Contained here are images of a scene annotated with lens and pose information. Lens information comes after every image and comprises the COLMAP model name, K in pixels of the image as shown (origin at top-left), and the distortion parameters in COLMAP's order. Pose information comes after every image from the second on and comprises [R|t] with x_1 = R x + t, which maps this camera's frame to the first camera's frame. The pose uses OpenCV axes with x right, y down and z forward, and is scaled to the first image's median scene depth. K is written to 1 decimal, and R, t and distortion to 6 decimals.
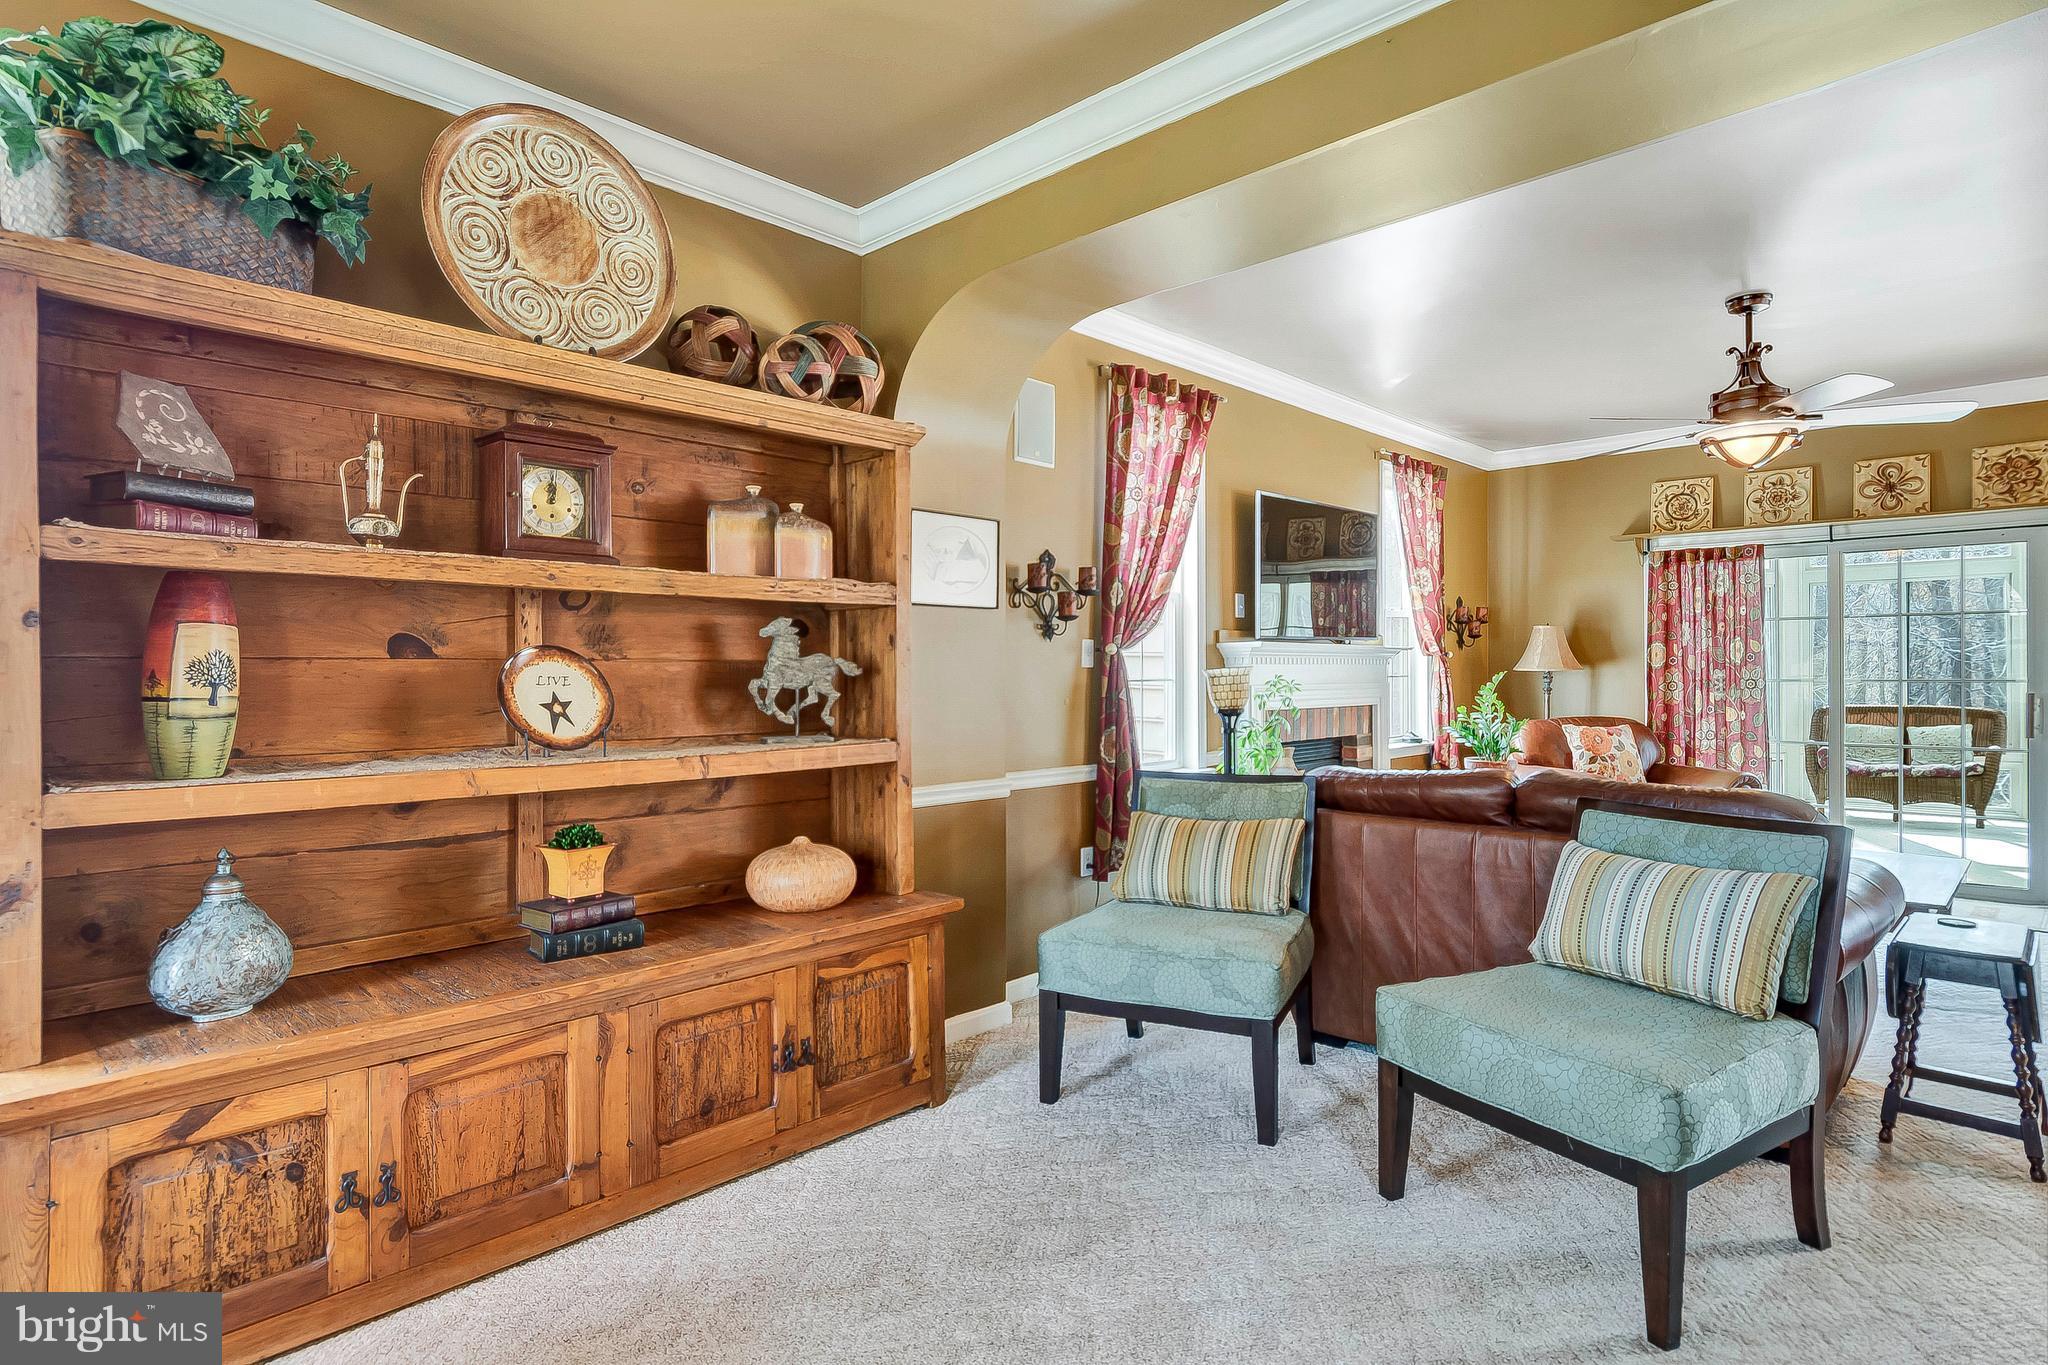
lens RADIAL K [[1089.9, 0, 1035.8], [0, 1089.9, 669.1], [0, 0, 1]] dist [0.014503, -0.019073]
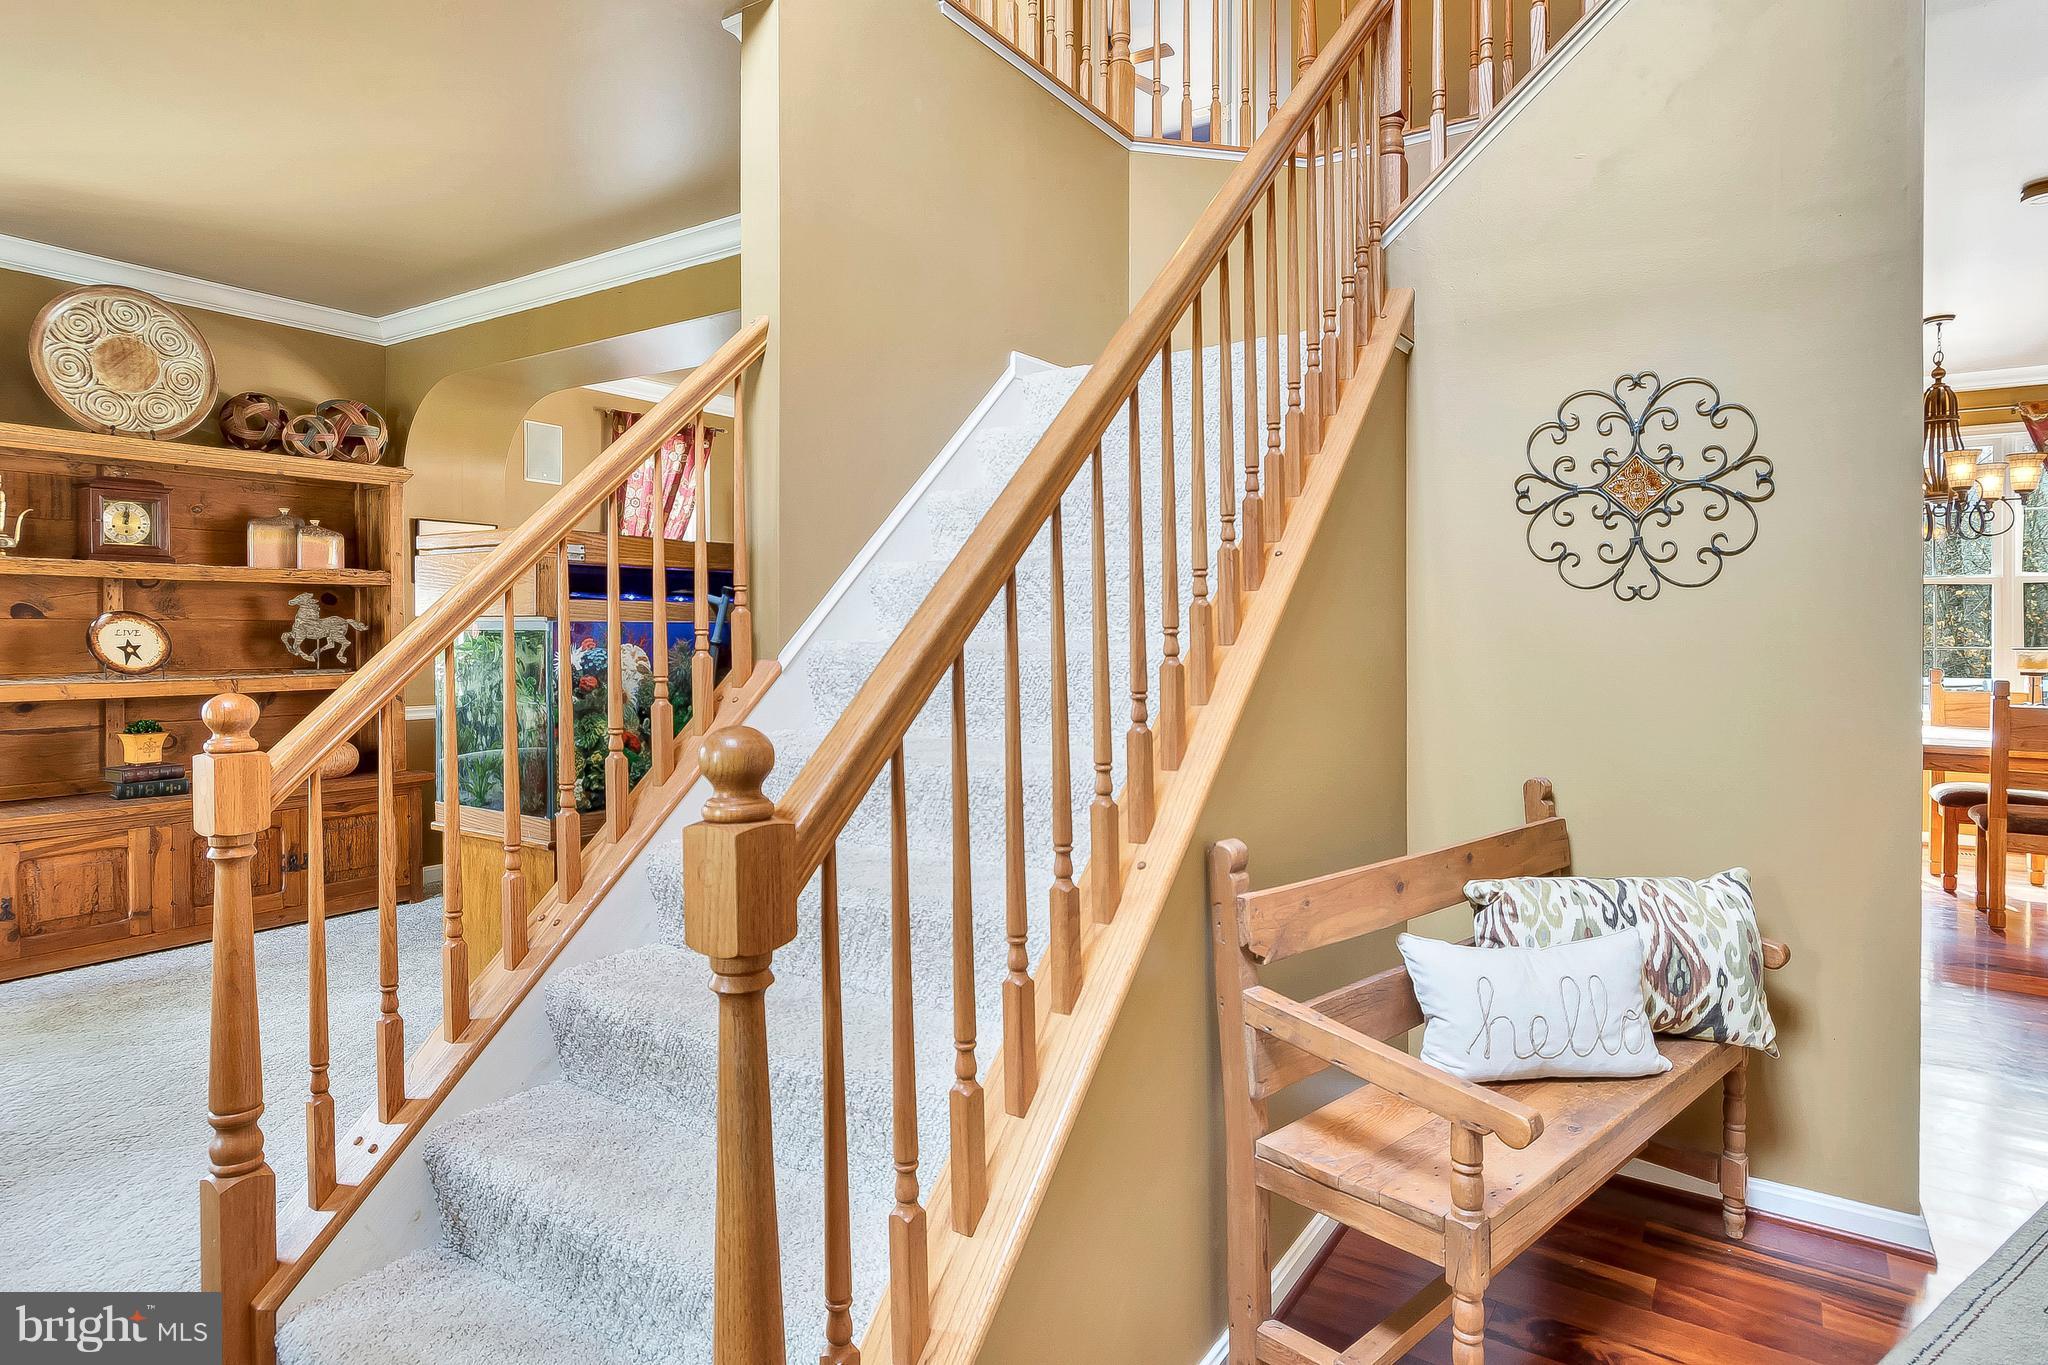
lens RADIAL K [[1121.7, 0, 1028.1], [0, 1121.7, 641.9], [0, 0, 1]] dist [0.000404, 0.000071]
pose [[0.985237, 0.003440, 0.171159, 0.599902], [-0.005803, 0.999895, 0.013307, -0.005822], [-0.171095, -0.014104, 0.985154, -0.887031]]
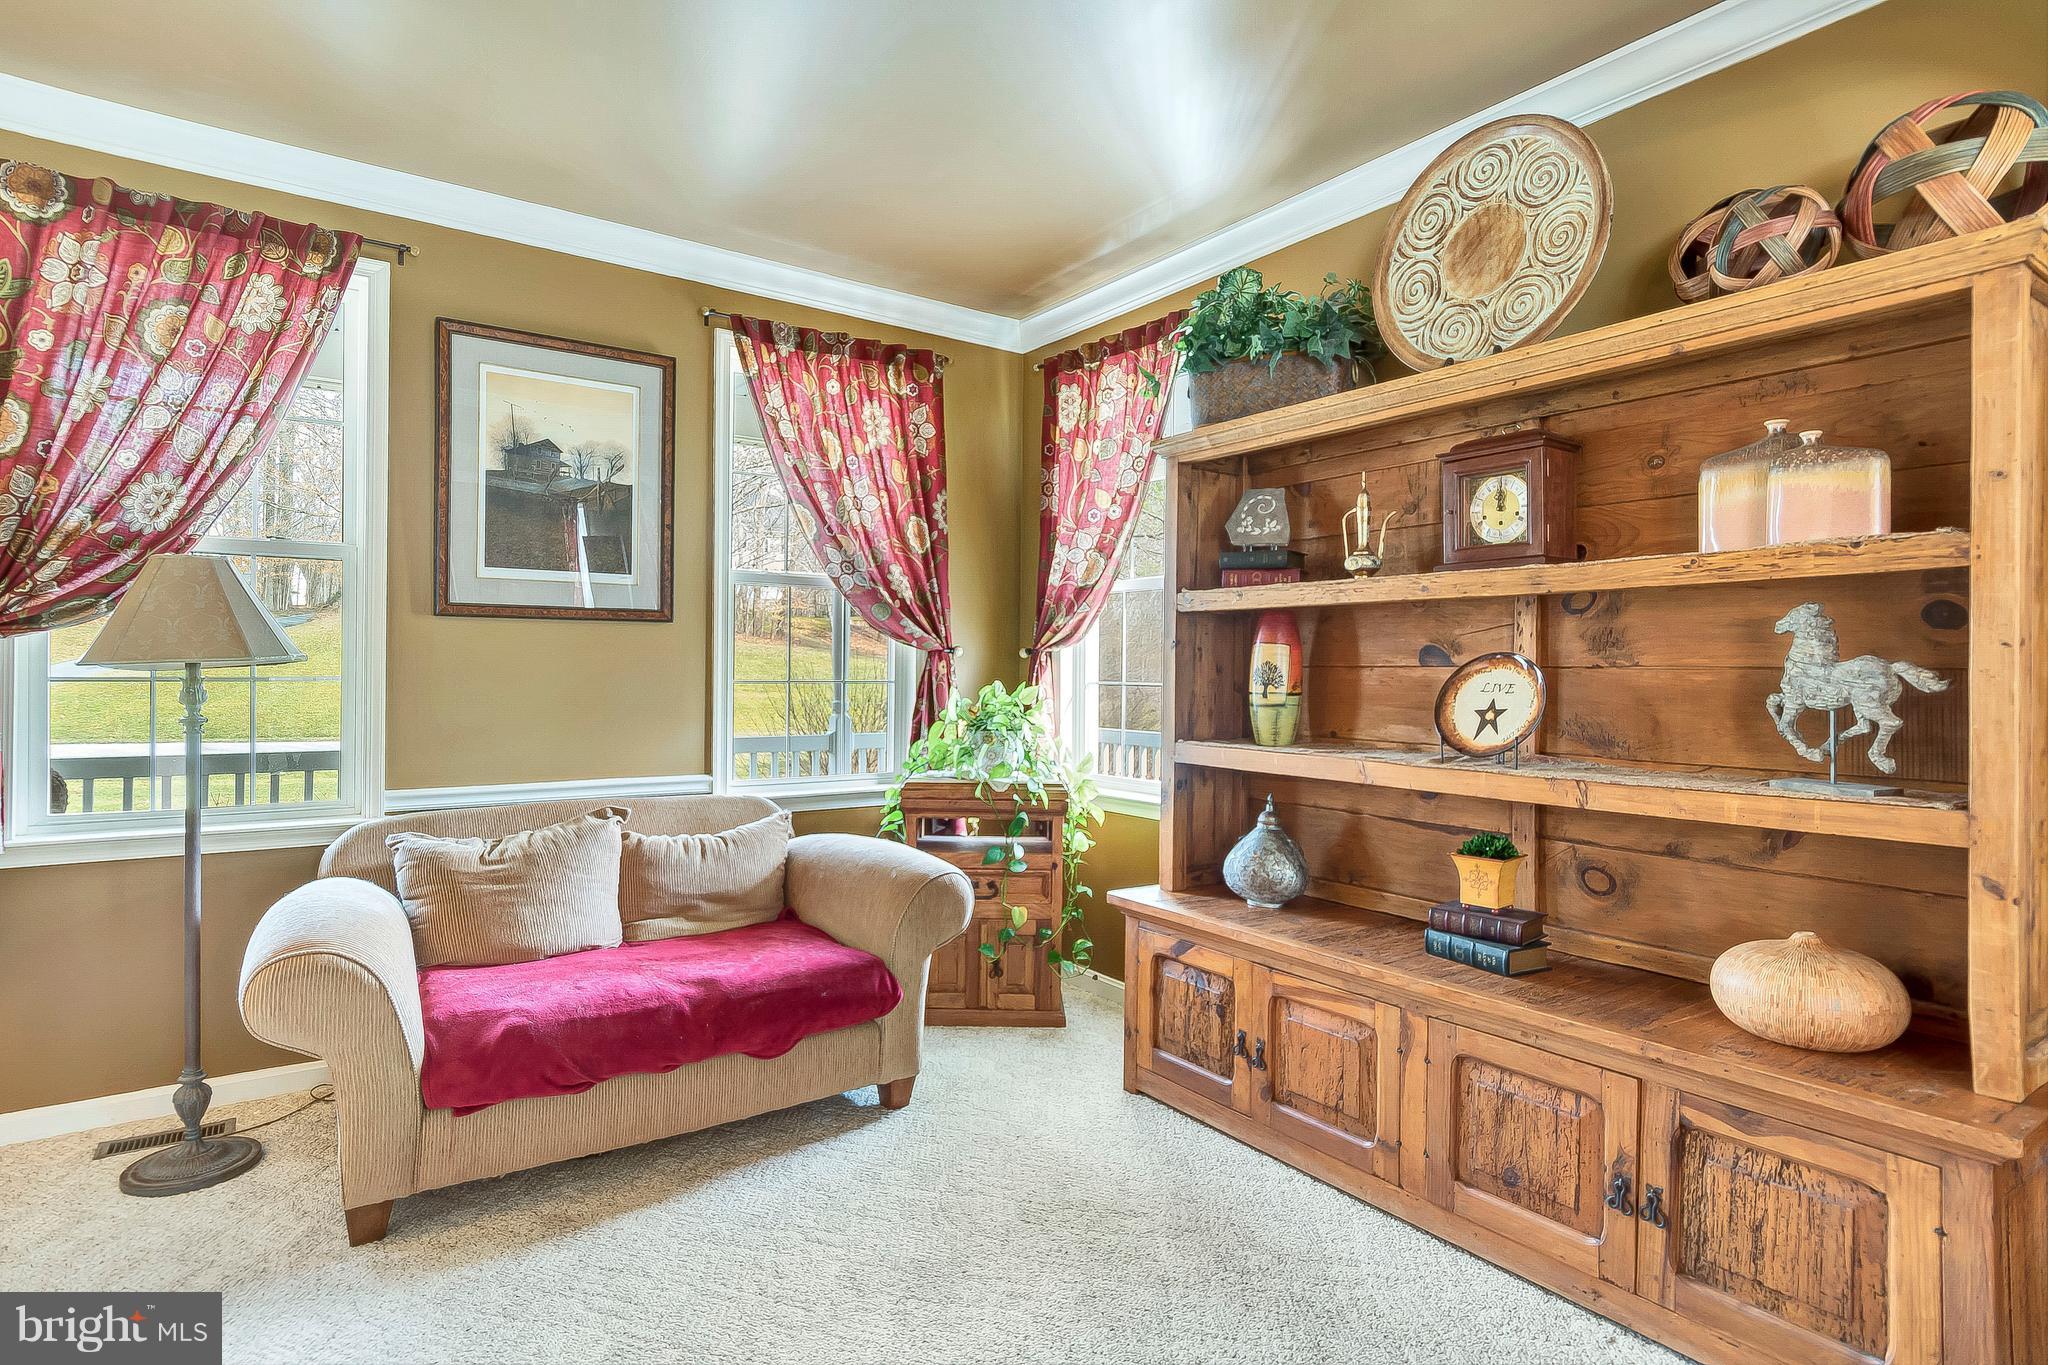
lens RADIAL K [[1089.9, 0, 1035.8], [0, 1089.9, 669.1], [0, 0, 1]] dist [0.014503, -0.019073]
pose [[-0.208005, -0.001580, -0.978127, 0.624769], [-0.007785, 0.999970, 0.000040, -0.003325], [0.978097, 0.007623, -0.208011, 0.794948]]
